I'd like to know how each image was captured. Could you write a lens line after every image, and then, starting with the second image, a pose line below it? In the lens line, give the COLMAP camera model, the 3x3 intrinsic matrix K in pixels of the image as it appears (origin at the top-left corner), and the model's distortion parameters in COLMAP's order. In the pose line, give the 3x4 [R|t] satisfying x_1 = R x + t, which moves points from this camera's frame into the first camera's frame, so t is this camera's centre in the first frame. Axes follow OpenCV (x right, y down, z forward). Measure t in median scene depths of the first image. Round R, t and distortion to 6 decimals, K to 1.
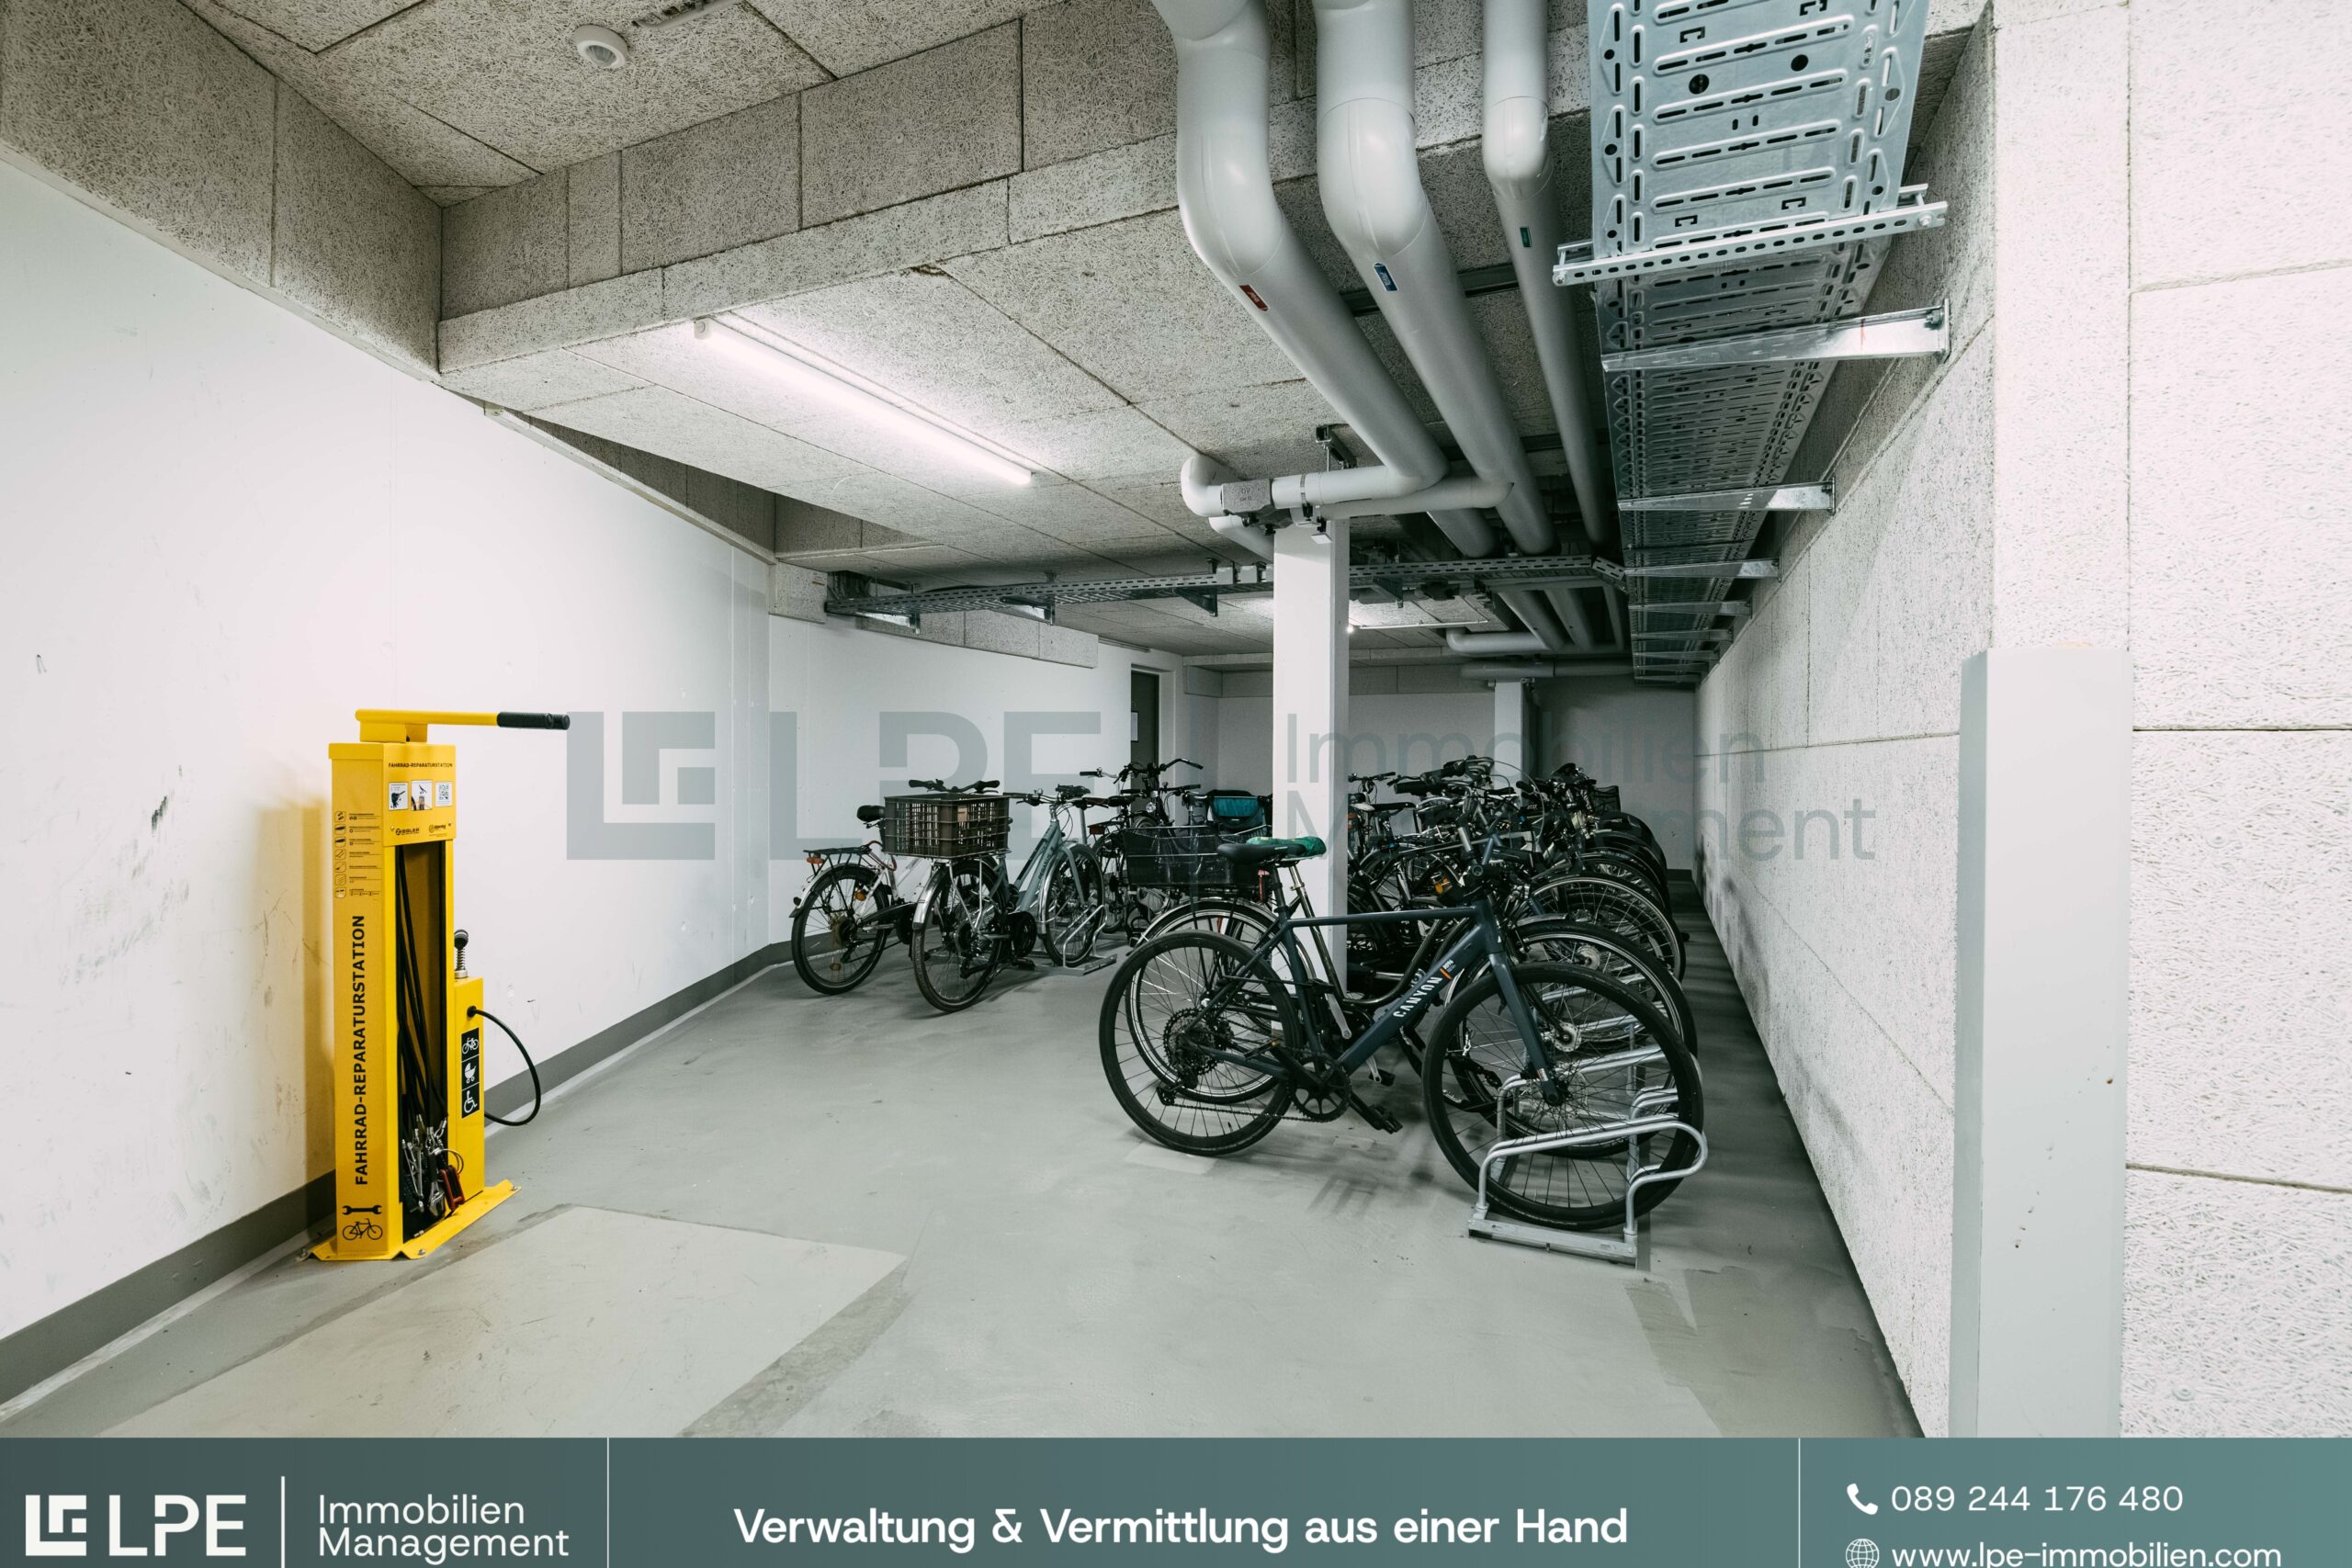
lens RADIAL K [[1077.3, 0, 1176.0], [0, 1077.3, 784.0], [0, 0, 1]] dist [-0.019285, 0.000095]
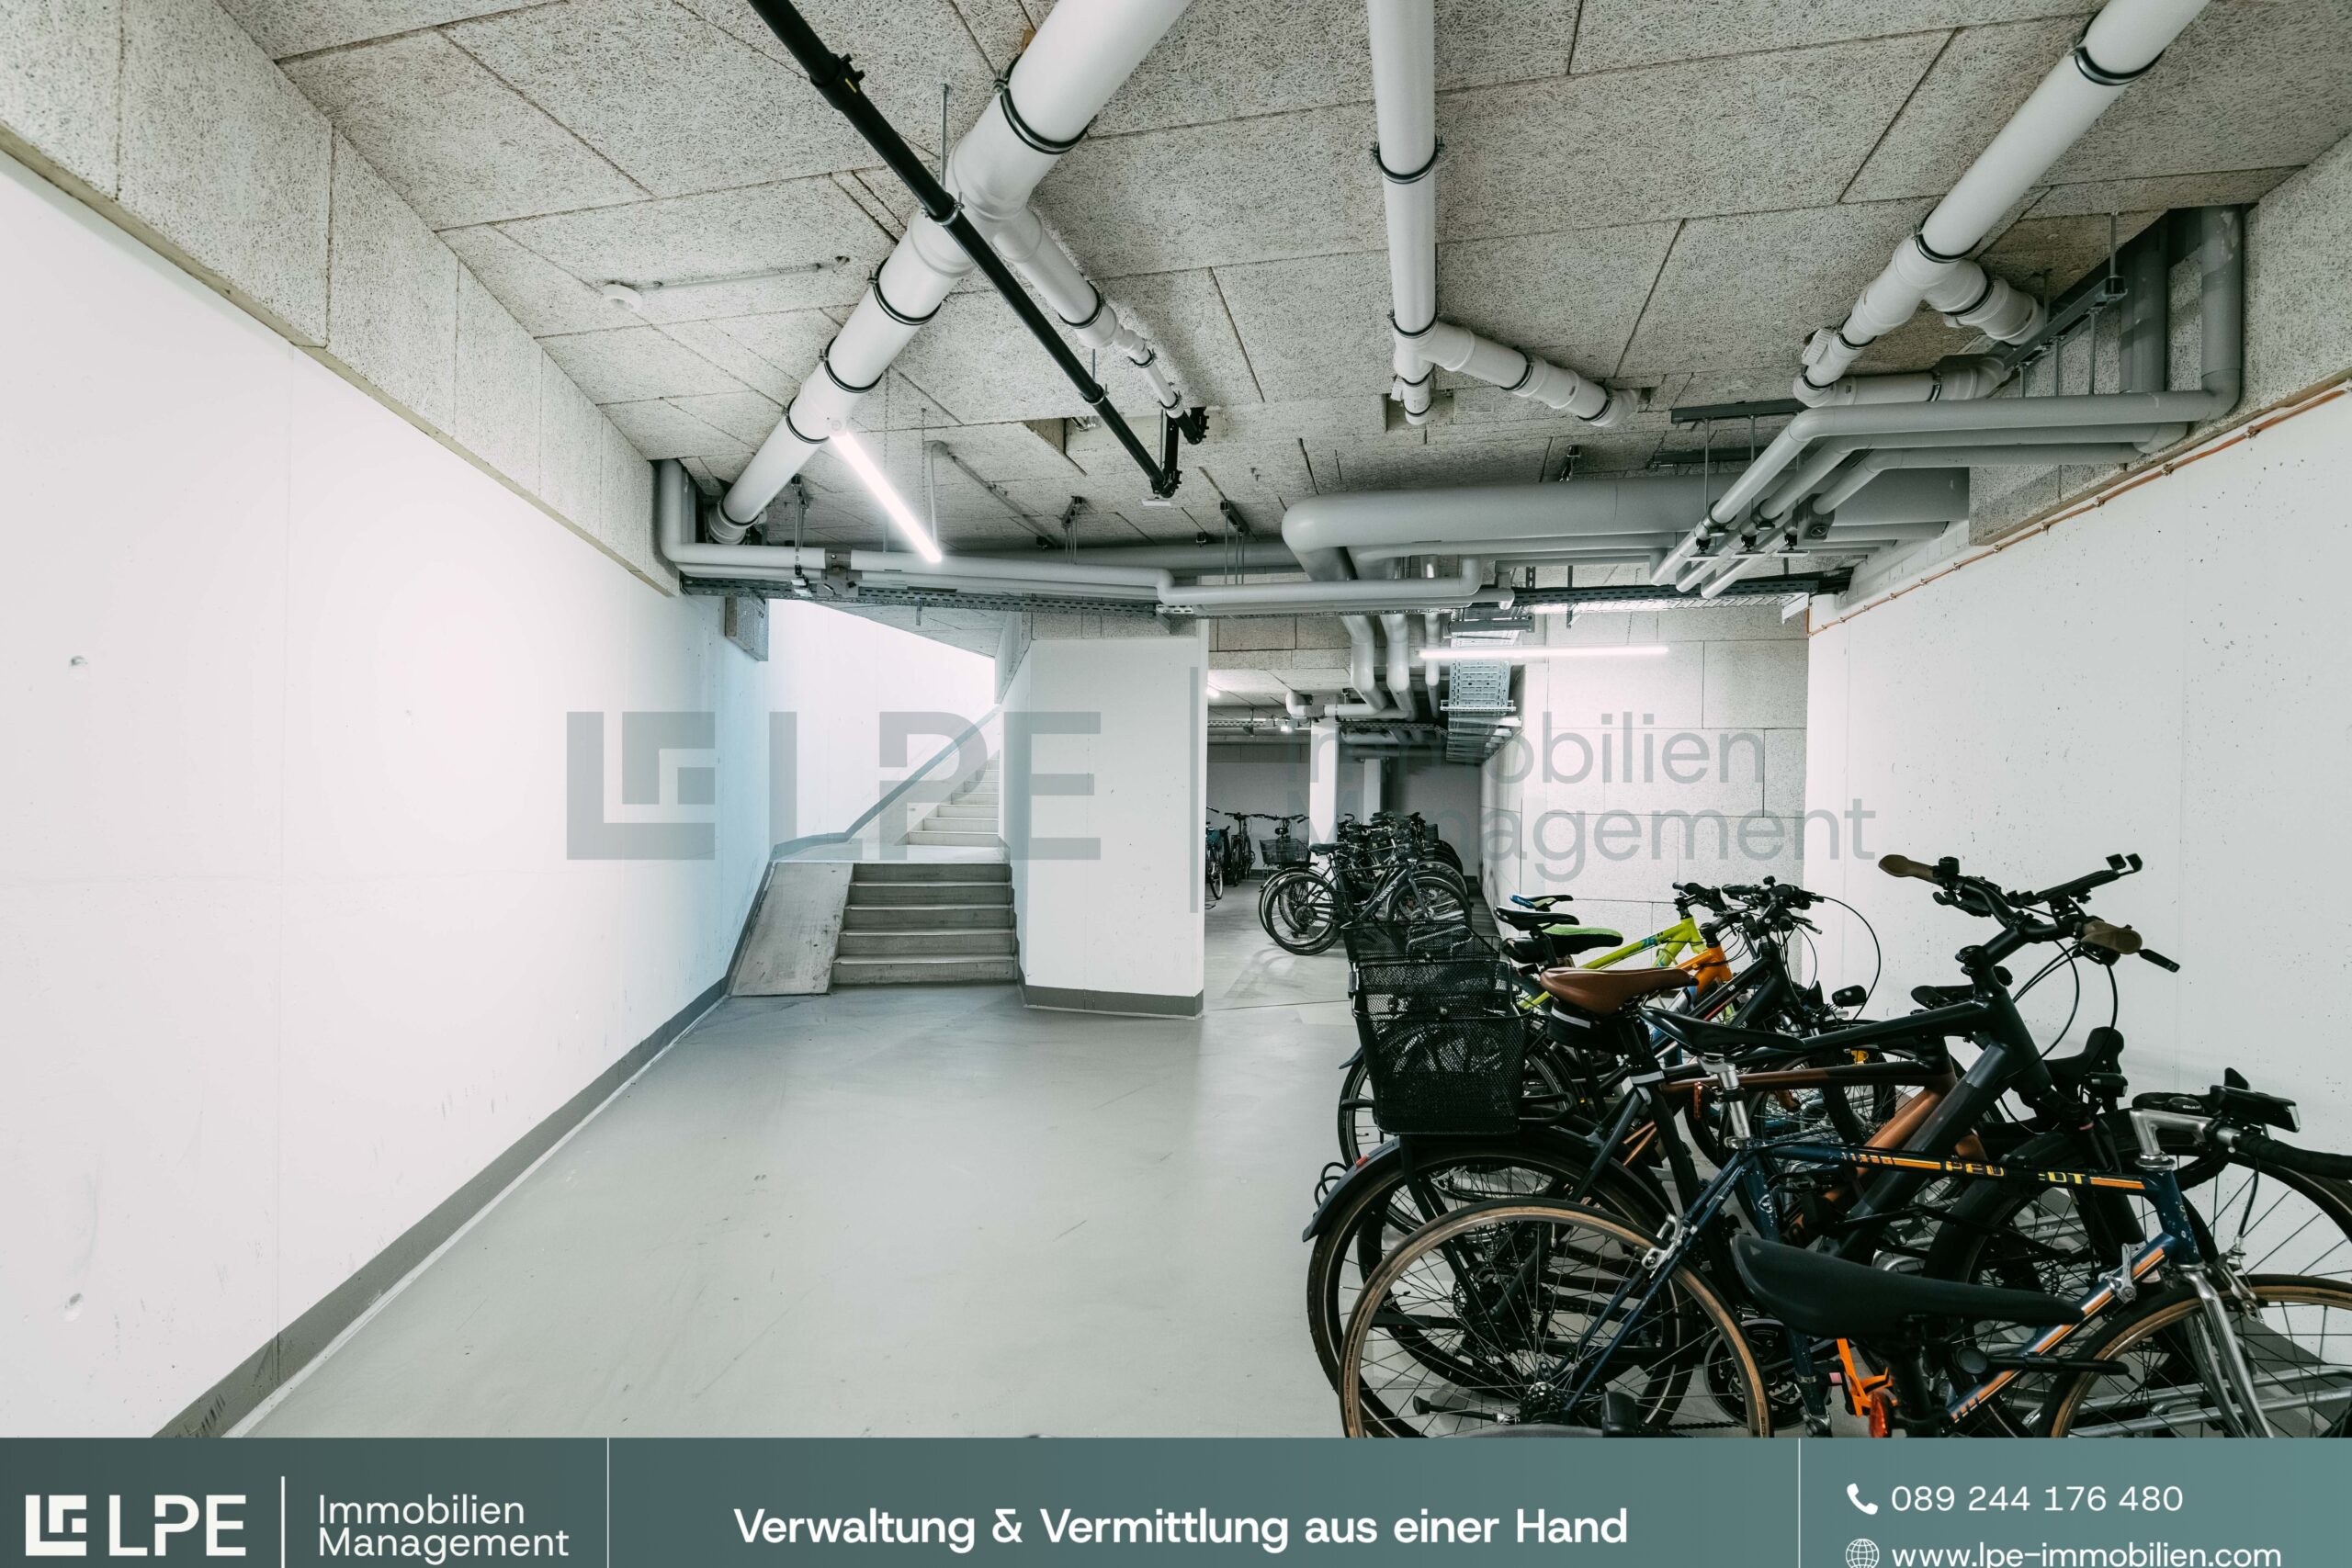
lens RADIAL K [[1077.3, 0, 1176.0], [0, 1077.3, 784.0], [0, 0, 1]] dist [-0.019285, 0.000095]
pose [[0.985876, 0.029389, 0.164877, -0.619272], [-0.024887, 0.999261, -0.029307, -0.003190], [-0.165616, 0.024790, 0.985879, -1.367271]]
